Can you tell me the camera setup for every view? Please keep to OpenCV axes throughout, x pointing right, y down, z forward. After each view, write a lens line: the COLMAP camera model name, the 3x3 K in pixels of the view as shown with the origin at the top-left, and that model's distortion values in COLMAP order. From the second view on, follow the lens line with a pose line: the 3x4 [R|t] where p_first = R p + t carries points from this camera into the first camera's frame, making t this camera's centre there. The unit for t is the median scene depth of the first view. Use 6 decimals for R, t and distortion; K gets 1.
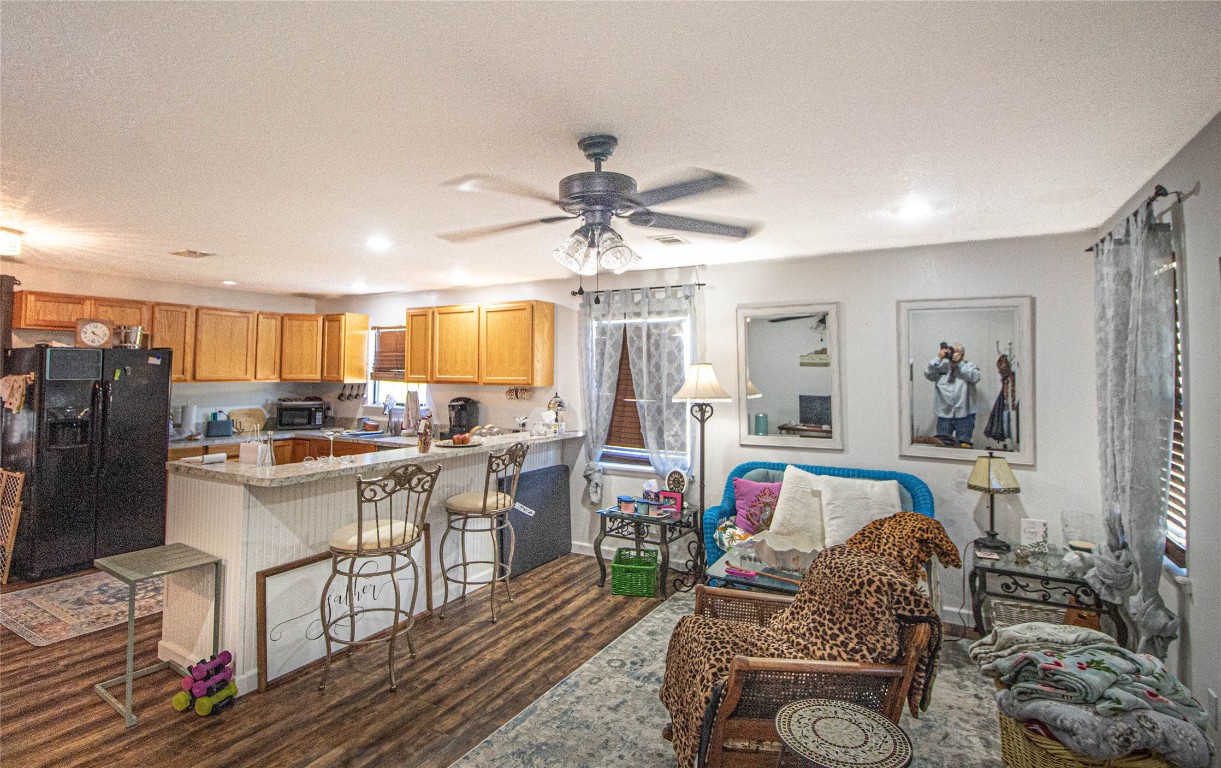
lens RADIAL K [[584.4, 0, 607.7], [0, 584.4, 358.2], [0, 0, 1]] dist [0.019518, -0.017715]
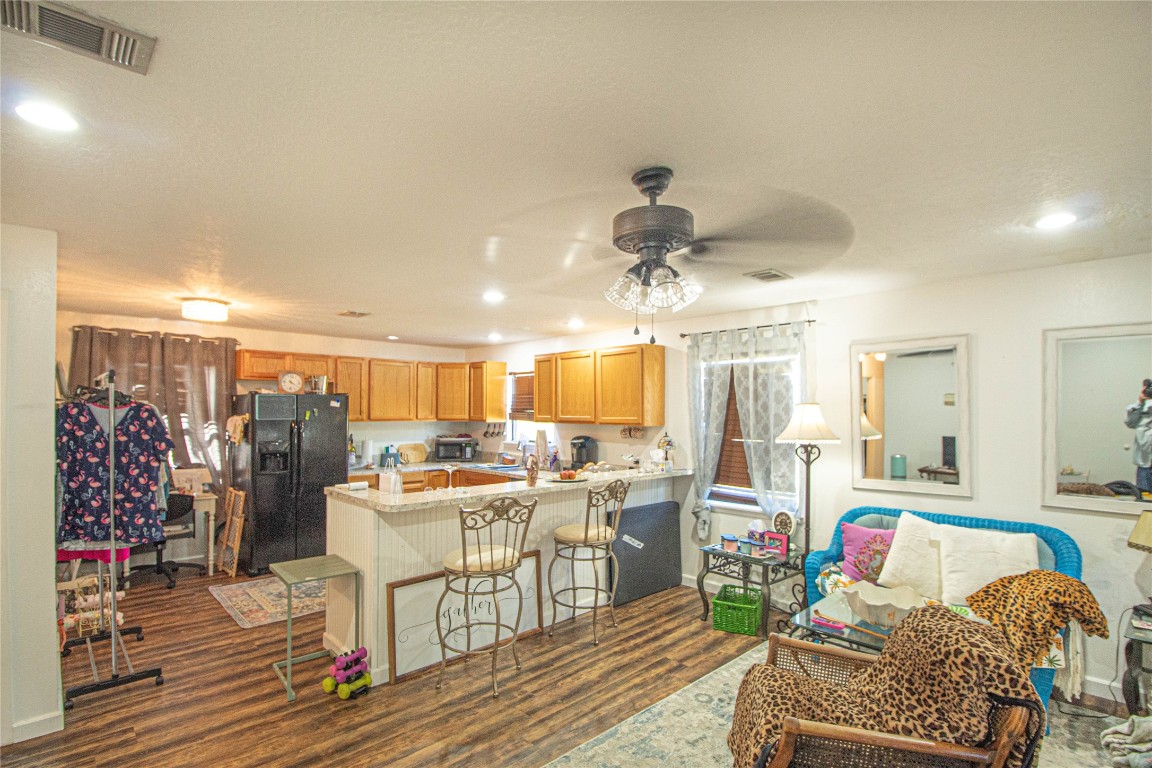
lens RADIAL K [[553.8, 0, 582.4], [0, 553.8, 422.2], [0, 0, 1]] dist [0.007965, -0.014138]
pose [[0.967740, 0.001928, -0.251945, 0.044824], [0.008542, 0.999145, 0.040456, 0.000186], [0.251807, -0.041303, 0.966896, 0.030213]]
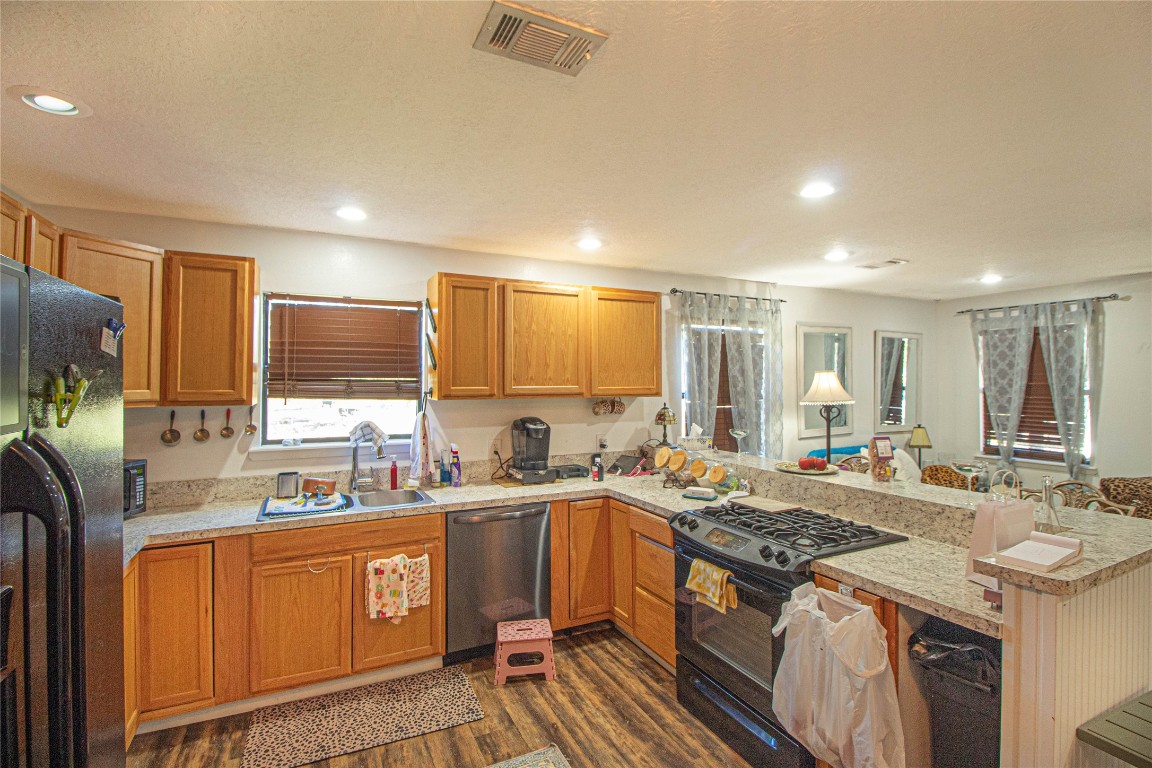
lens RADIAL K [[535.8, 0, 591.6], [0, 535.8, 369.0], [0, 0, 1]] dist [0.000078, -0.012006]
pose [[0.540515, 0.007359, 0.841302, -1.836570], [-0.017421, 0.999845, 0.002447, 0.018928], [-0.841154, -0.015979, 0.540560, 1.506734]]
